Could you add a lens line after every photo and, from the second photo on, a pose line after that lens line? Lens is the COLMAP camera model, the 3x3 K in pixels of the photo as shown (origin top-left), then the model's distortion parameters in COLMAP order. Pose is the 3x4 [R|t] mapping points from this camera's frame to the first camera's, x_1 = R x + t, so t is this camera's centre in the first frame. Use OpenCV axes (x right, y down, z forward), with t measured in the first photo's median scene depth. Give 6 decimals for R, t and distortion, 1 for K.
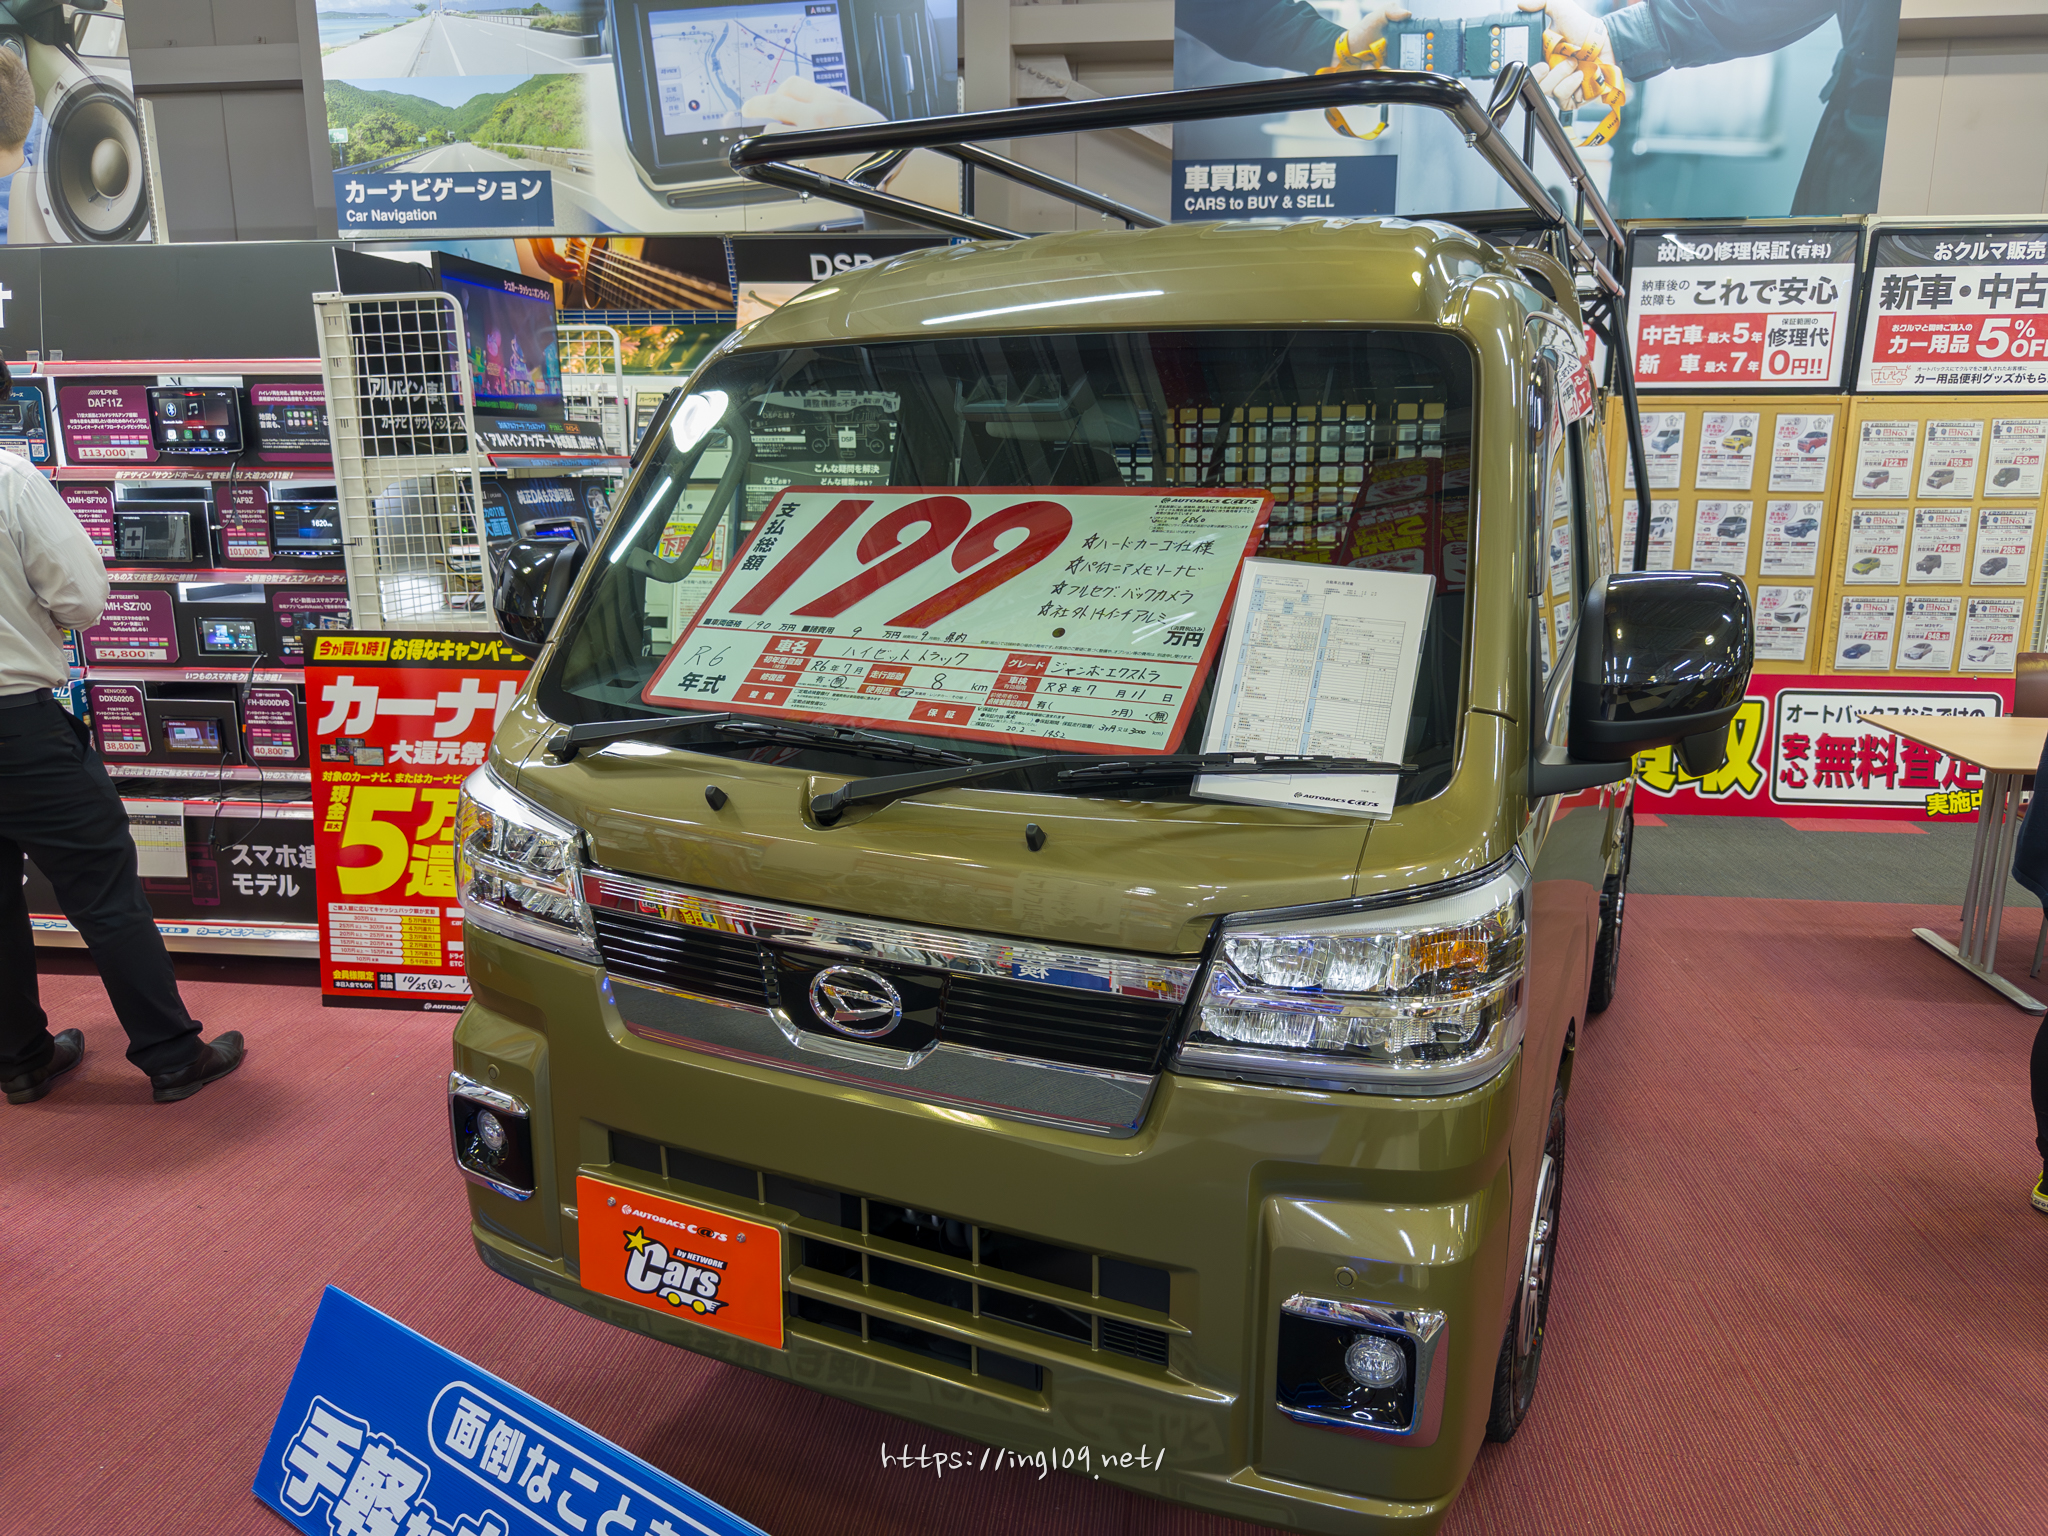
lens RADIAL K [[1420.9, 0, 1023.2], [0, 1420.9, 765.1], [0, 0, 1]] dist [-0.003835, -0.002805]
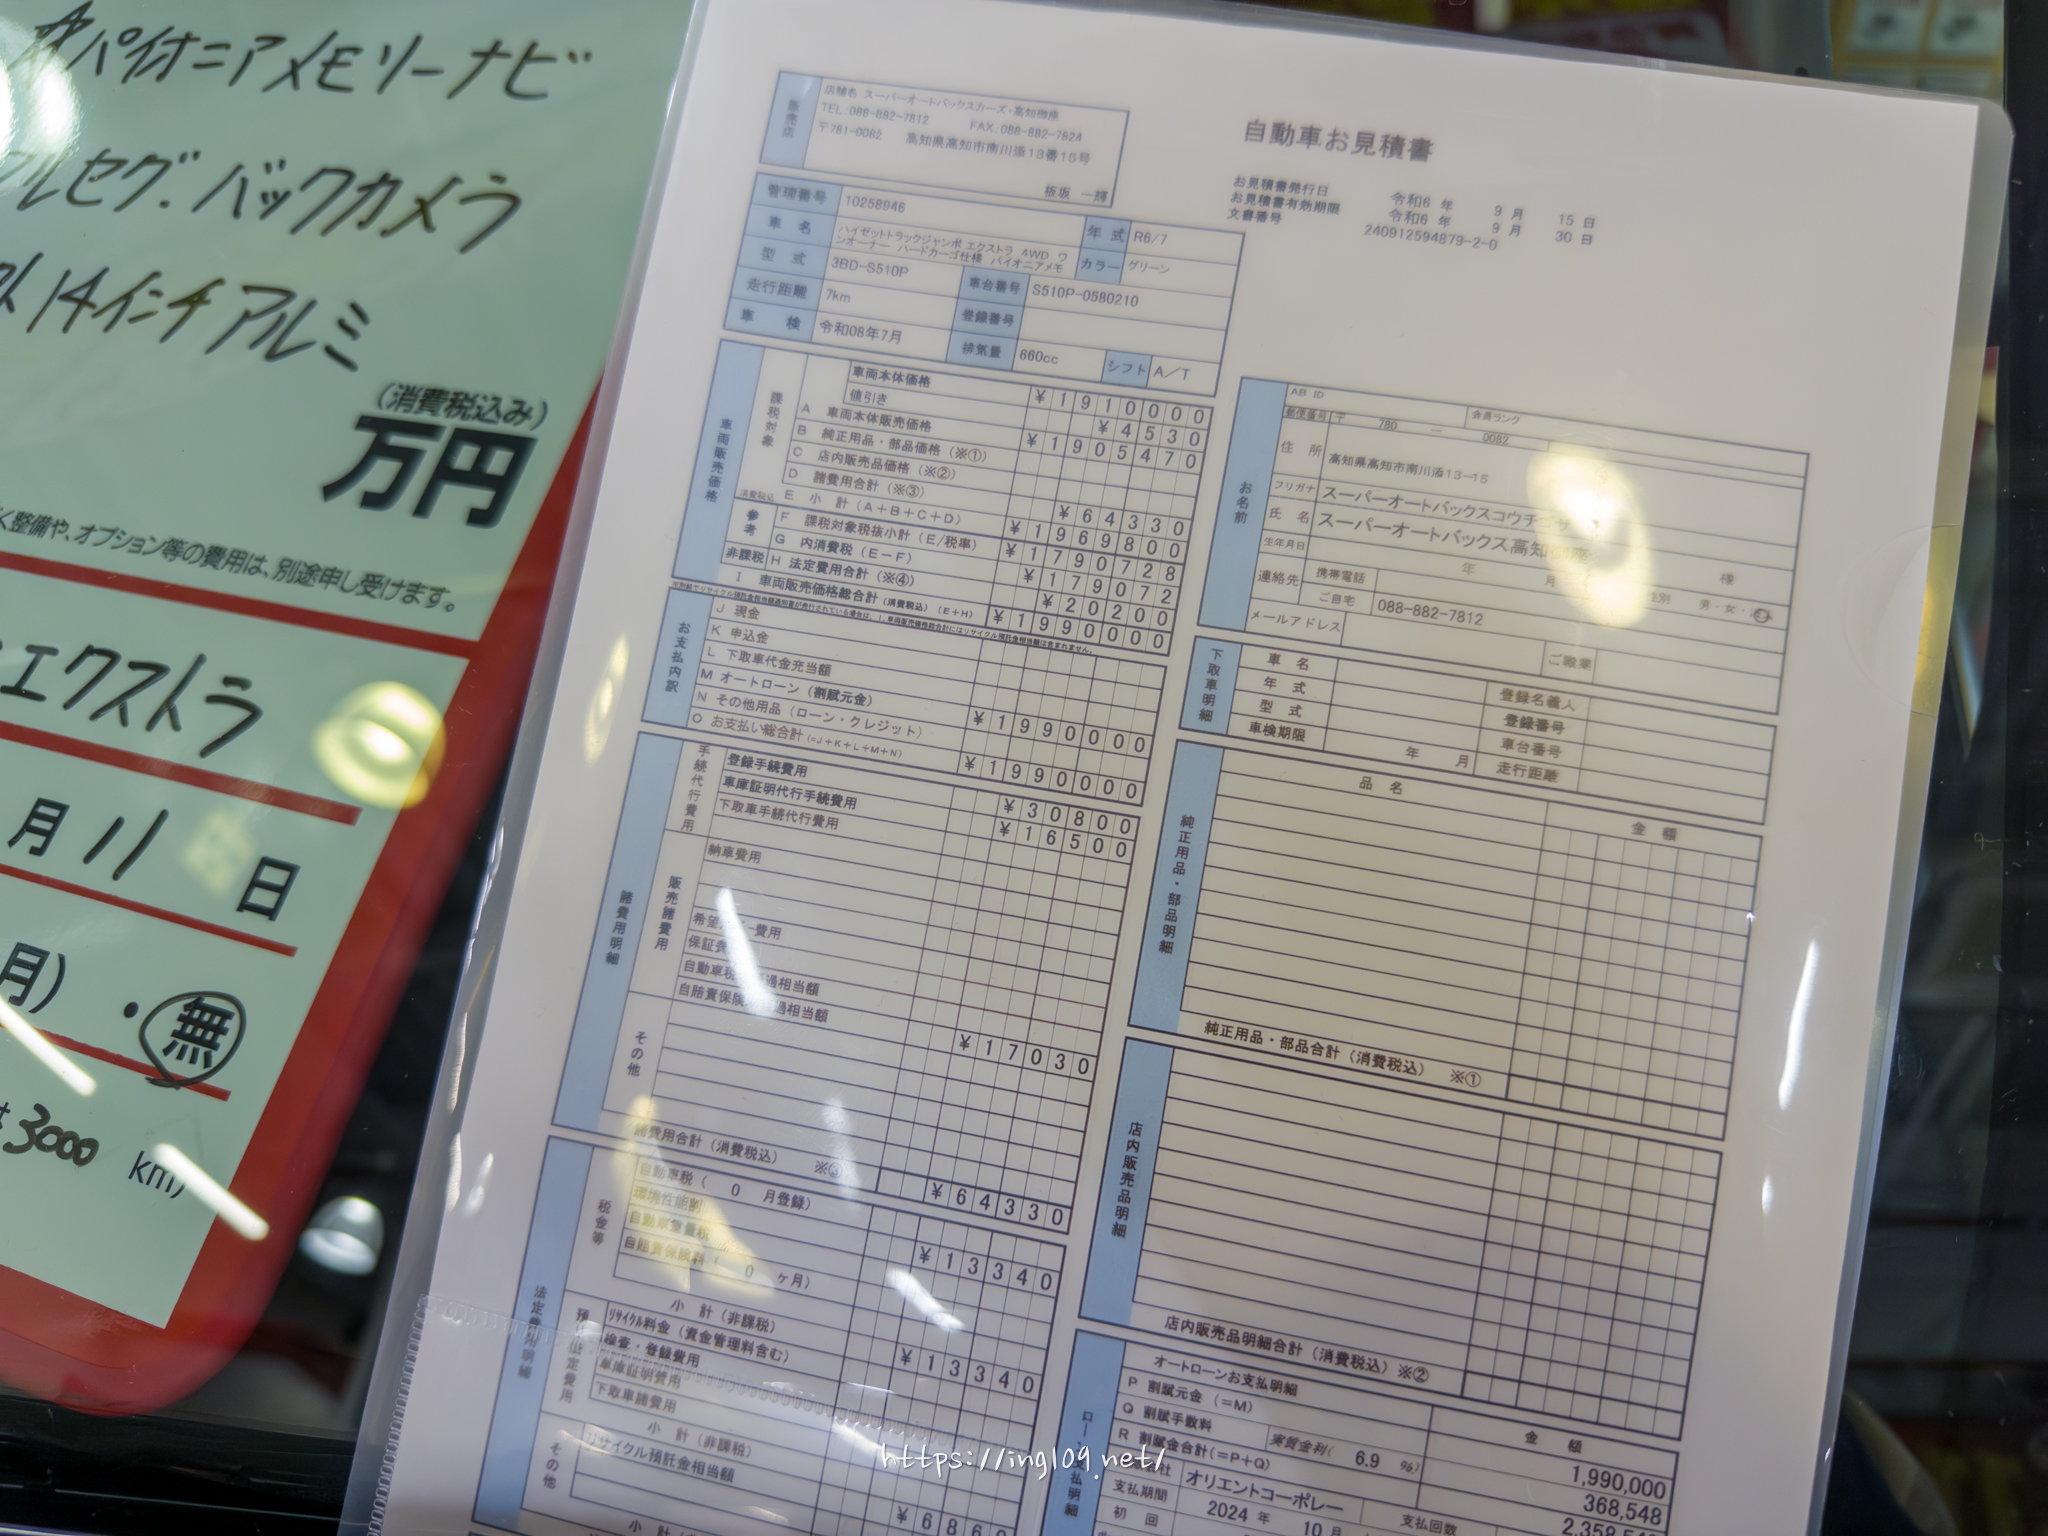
lens RADIAL K [[1420.9, 0, 1023.9], [0, 1420.9, 772.2], [0, 0, 1]] dist [-0.003835, -0.002805]
pose [[0.988648, -0.047438, 0.142568, 0.167572], [0.005883, 0.960346, 0.278748, -0.106756], [-0.150138, -0.274744, 0.949723, 0.850180]]
